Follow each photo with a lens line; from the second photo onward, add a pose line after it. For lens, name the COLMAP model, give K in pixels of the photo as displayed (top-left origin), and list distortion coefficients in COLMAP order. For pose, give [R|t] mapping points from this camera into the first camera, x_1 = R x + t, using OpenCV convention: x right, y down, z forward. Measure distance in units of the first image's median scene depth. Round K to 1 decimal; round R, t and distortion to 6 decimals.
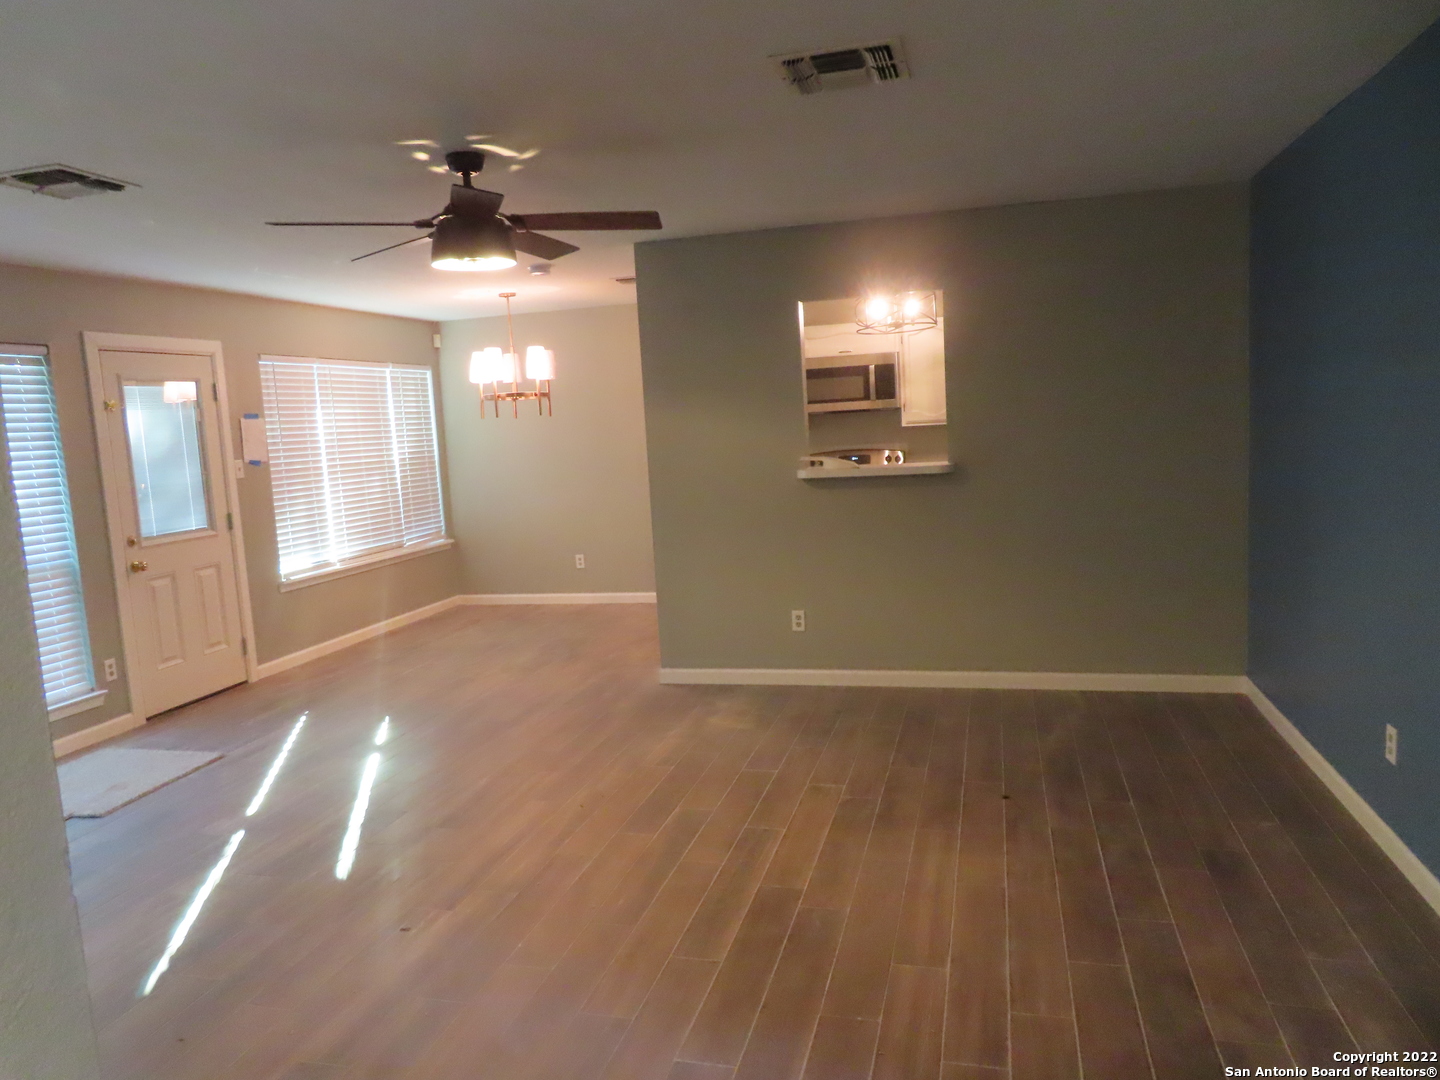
lens RADIAL K [[1007.1, 0, 712.9], [0, 1007.1, 526.0], [0, 0, 1]] dist [-0.021549, -0.000430]
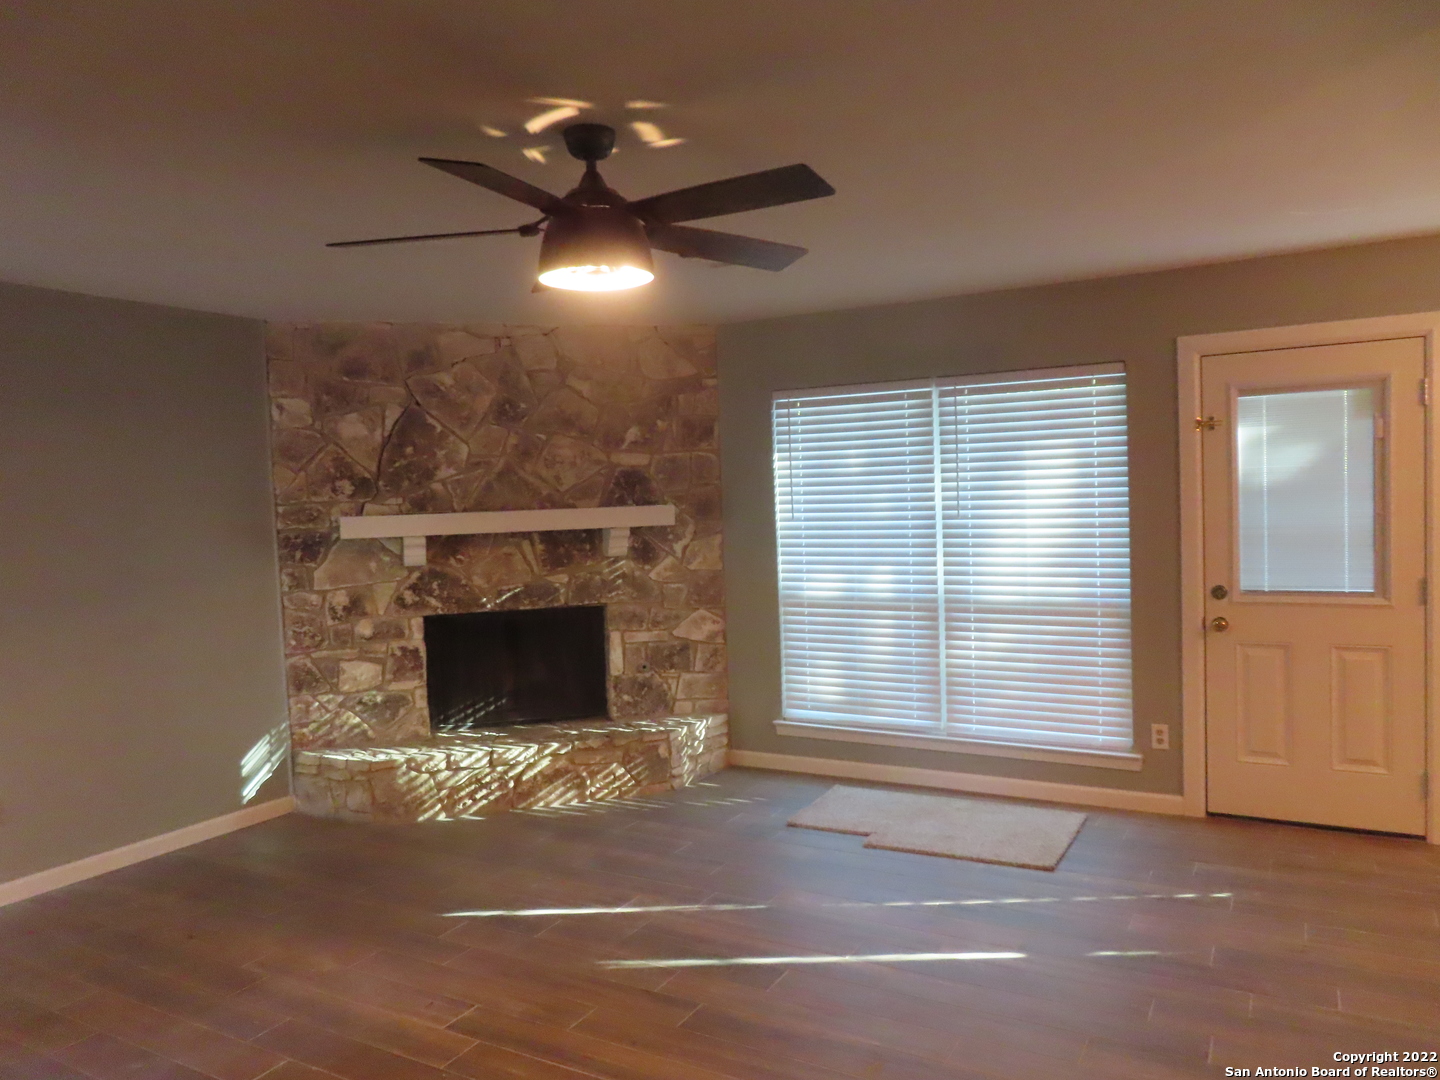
lens RADIAL K [[1007.1, 0, 724.8], [0, 1007.1, 536.3], [0, 0, 1]] dist [-0.021549, -0.000430]
pose [[-0.267753, 0.109302, -0.957268, 0.284532], [-0.048107, 0.990788, 0.126586, -0.111103], [0.962286, 0.079945, -0.260028, 0.821489]]
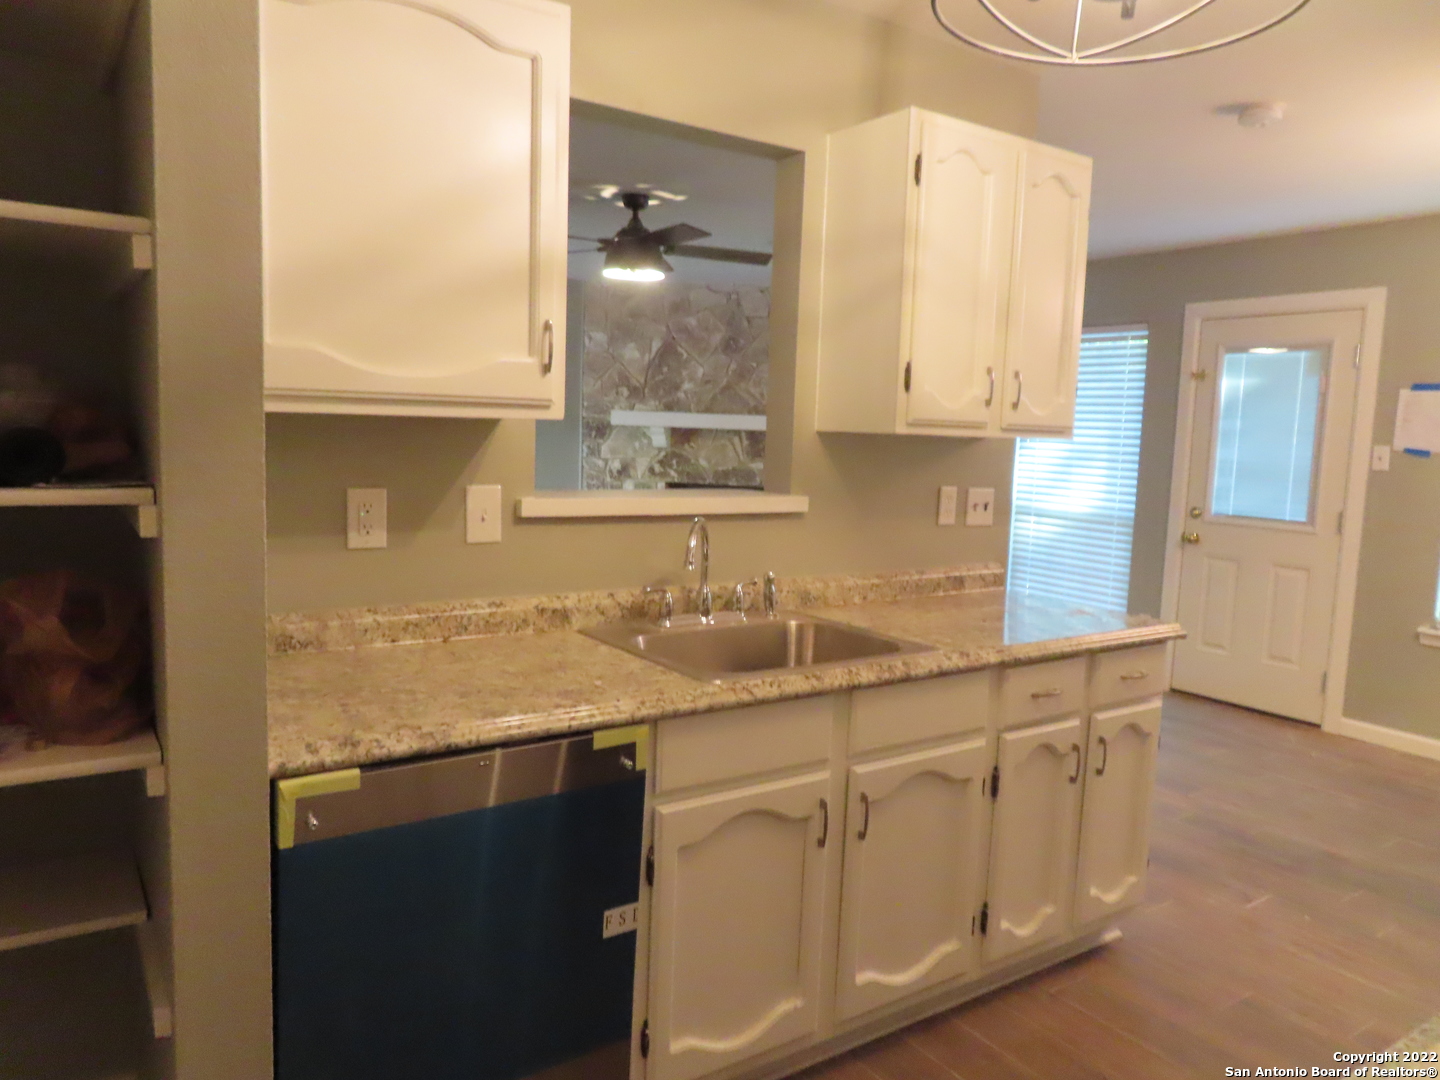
lens RADIAL K [[1007.1, 0, 708.8], [0, 1007.1, 530.9], [0, 0, 1]] dist [-0.021549, -0.000430]
pose [[-0.668696, 0.113203, -0.734868, 0.470106], [-0.072527, 0.973698, 0.215991, -0.146127], [0.739990, 0.197730, -0.642898, 1.280560]]
